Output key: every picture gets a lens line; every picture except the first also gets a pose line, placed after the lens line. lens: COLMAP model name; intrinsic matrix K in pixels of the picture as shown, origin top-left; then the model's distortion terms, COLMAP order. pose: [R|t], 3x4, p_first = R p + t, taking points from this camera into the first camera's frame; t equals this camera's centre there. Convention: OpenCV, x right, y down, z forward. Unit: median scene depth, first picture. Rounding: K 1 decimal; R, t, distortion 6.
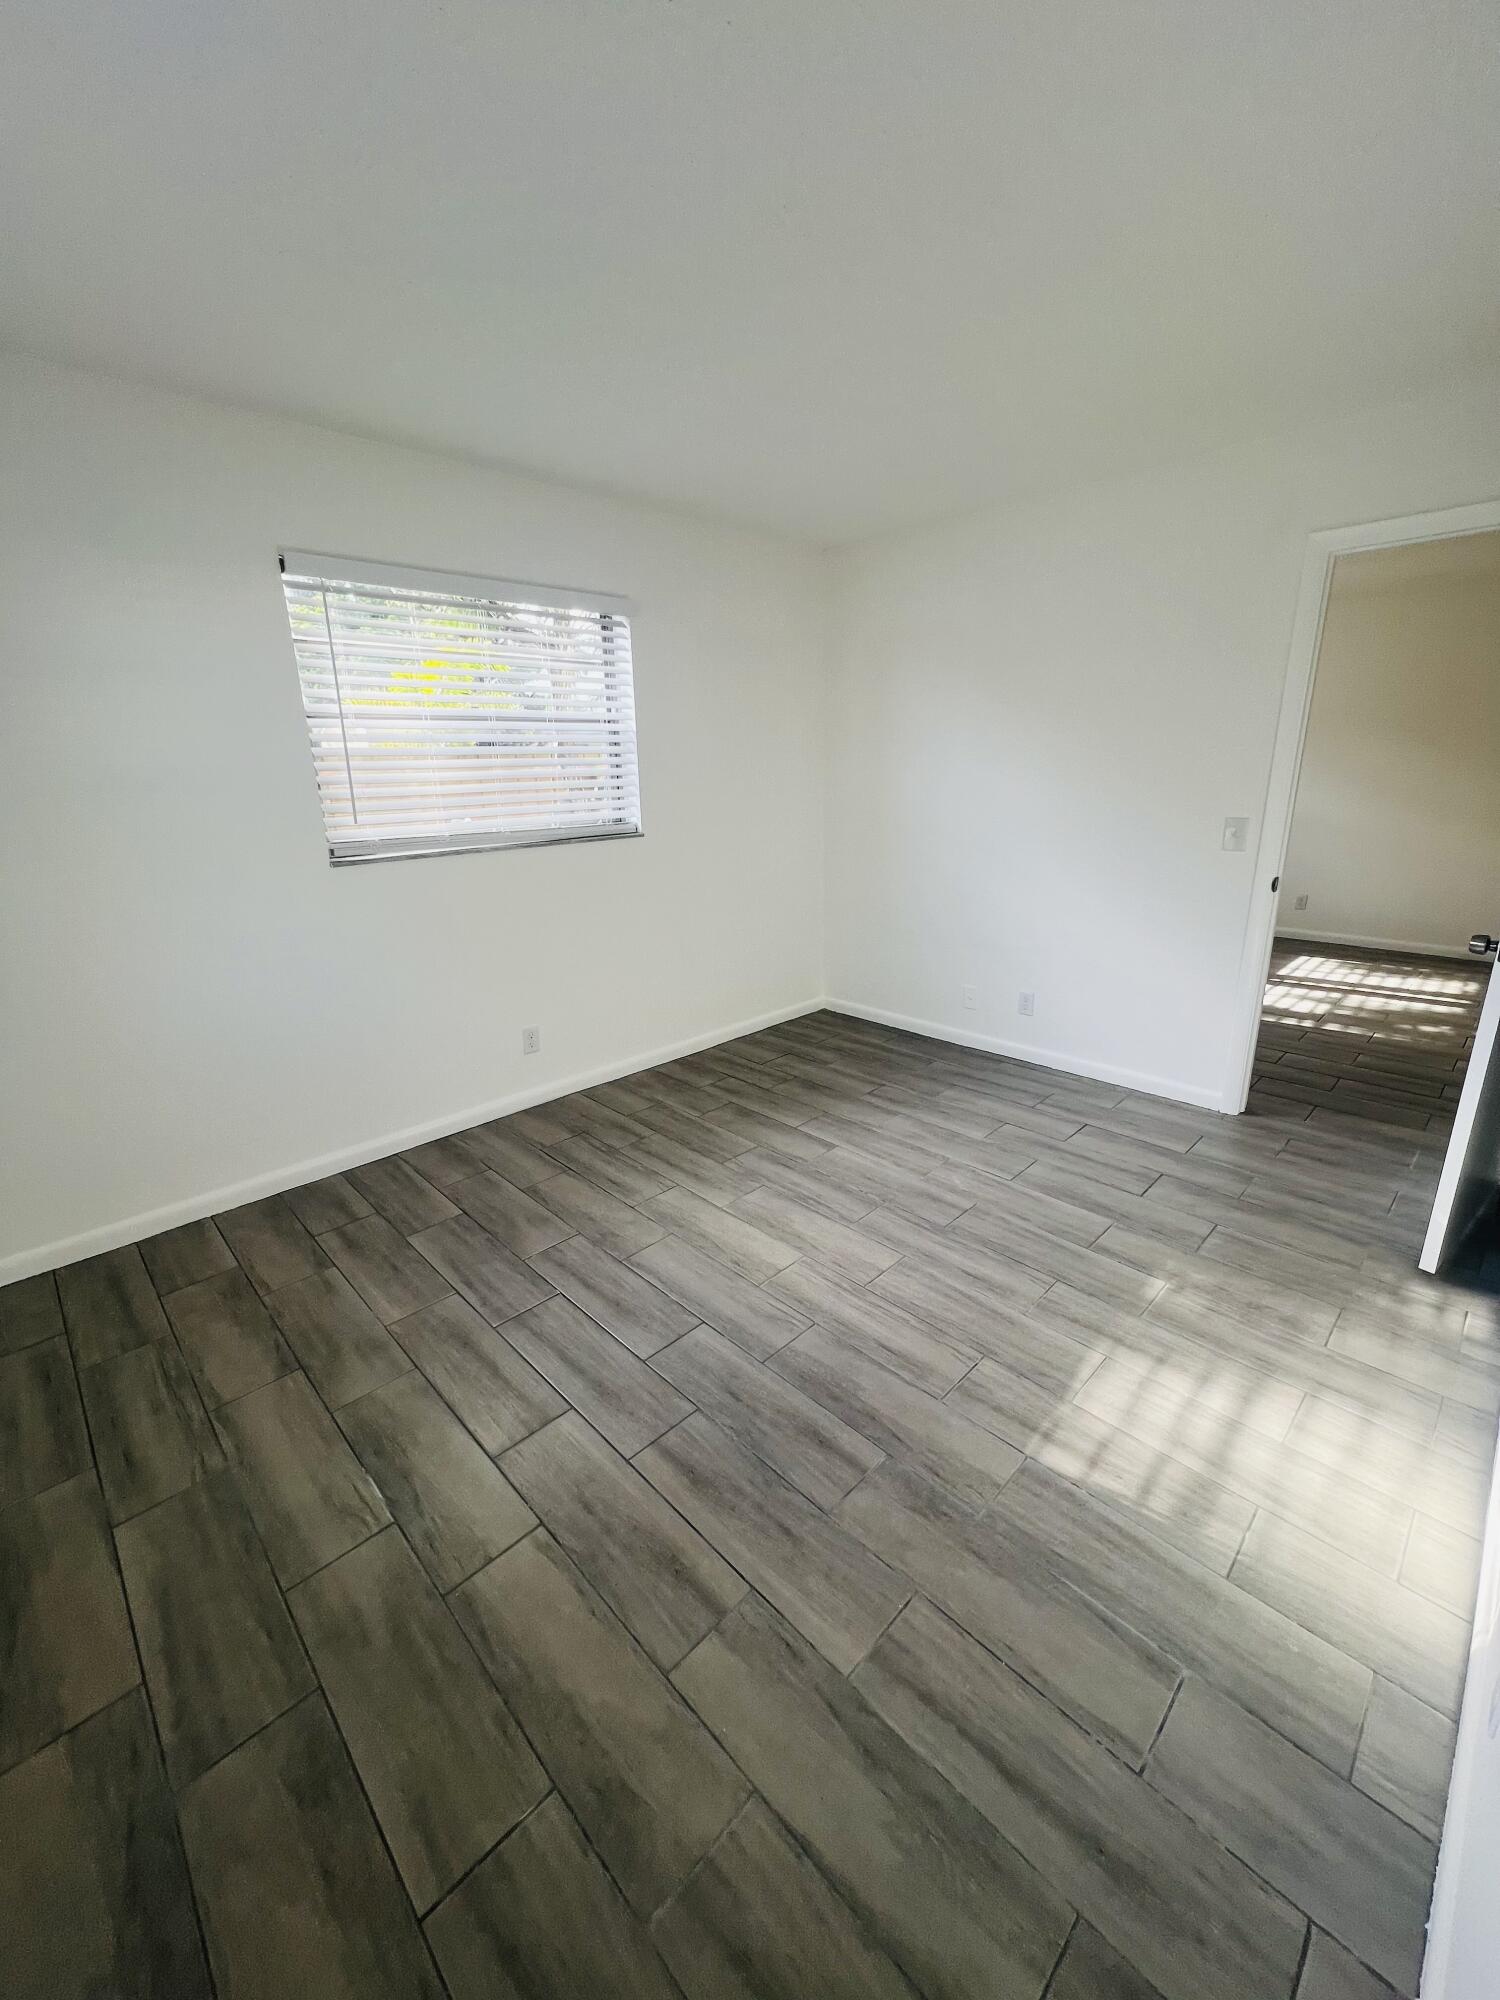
lens RADIAL K [[796.2, 0, 759.4], [0, 796.2, 997.4], [0, 0, 1]] dist [0.001614, 0.000533]
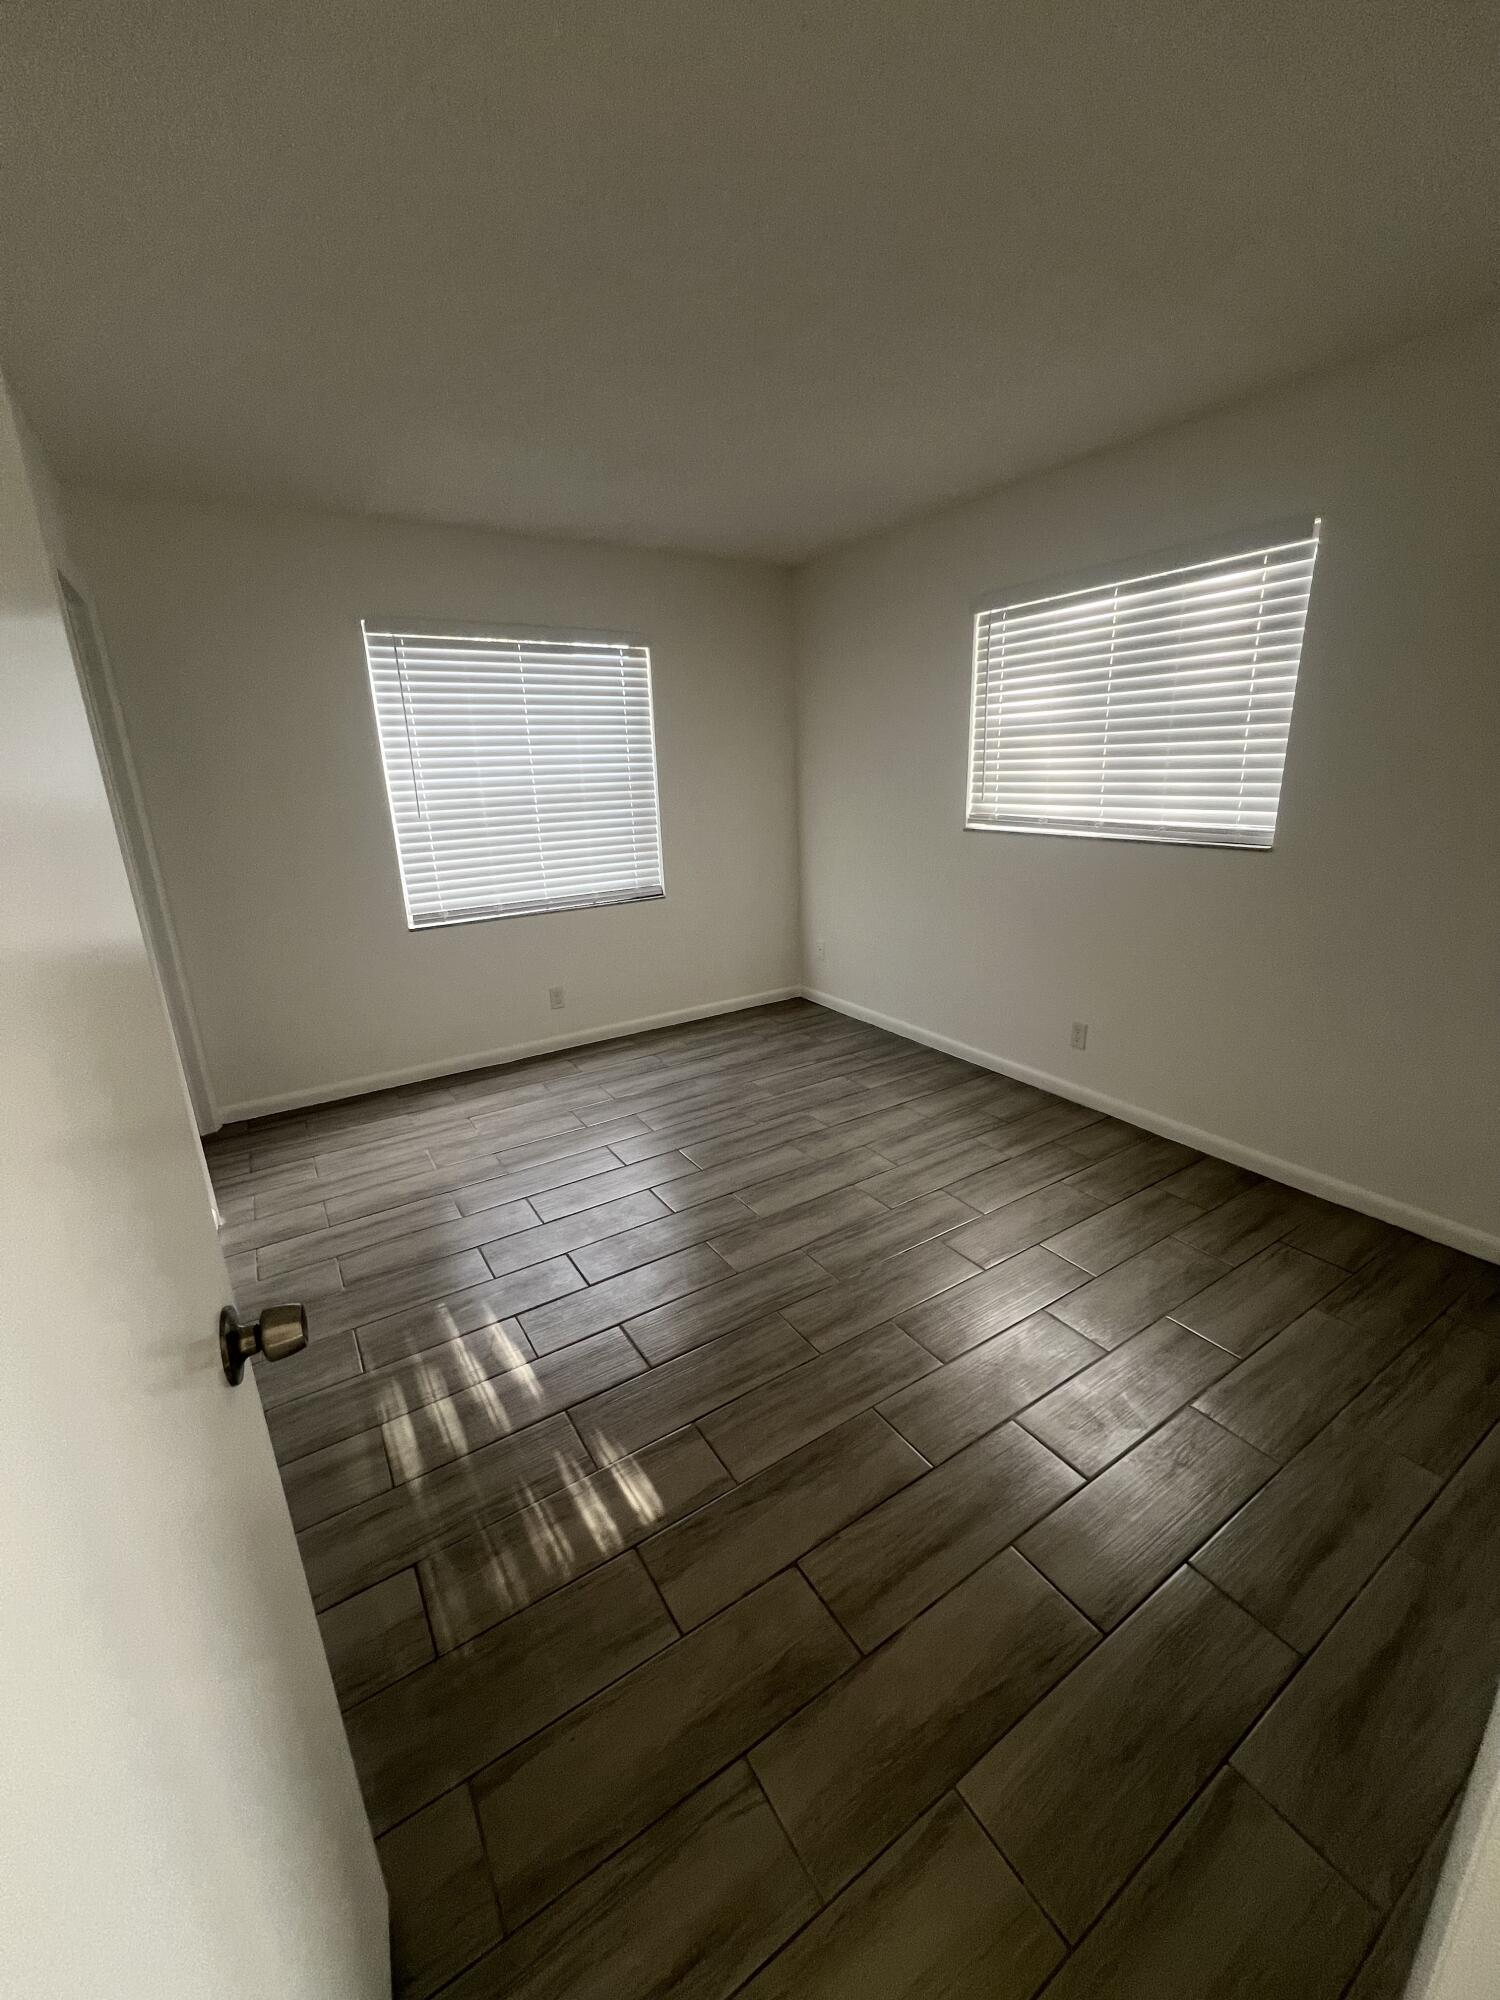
lens RADIAL K [[796.2, 0, 755.3], [0, 796.2, 995.5], [0, 0, 1]] dist [0.001614, 0.000533]
pose [[-0.209852, 0.299476, -0.930740, 1.011125], [-0.246447, 0.904998, 0.346759, -0.339726], [0.946164, 0.302146, -0.116110, 1.047694]]
